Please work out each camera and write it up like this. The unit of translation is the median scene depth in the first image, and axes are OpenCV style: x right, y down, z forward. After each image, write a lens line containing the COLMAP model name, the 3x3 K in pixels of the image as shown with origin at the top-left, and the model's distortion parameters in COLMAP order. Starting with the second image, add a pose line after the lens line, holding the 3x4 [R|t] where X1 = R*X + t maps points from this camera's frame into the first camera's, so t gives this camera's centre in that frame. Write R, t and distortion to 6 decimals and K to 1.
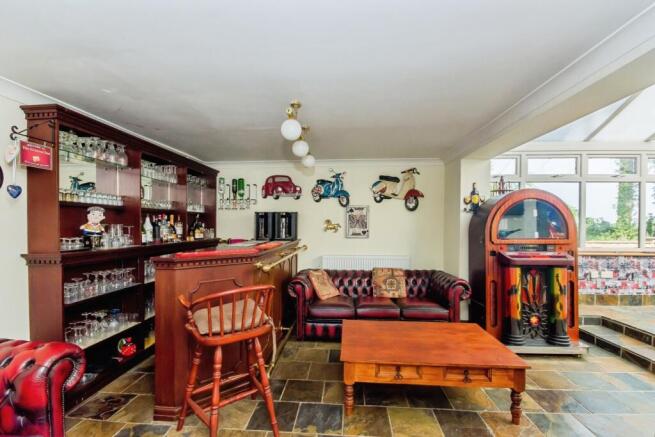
lens RADIAL K [[298.2, 0, 328.4], [0, 298.2, 221.4], [0, 0, 1]] dist [0.000275, 0.000002]
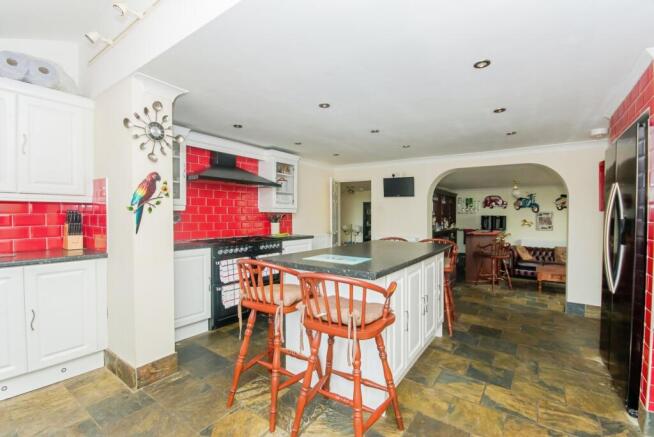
lens RADIAL K [[288.4, 0, 327.3], [0, 288.4, 213.5], [0, 0, 1]] dist [-0.000899, -0.000165]
pose [[0.854277, 0.001980, -0.519814, -0.116953], [-0.003918, 0.999989, -0.002631, -0.034424], [0.519803, 0.004284, 0.854276, -1.134731]]
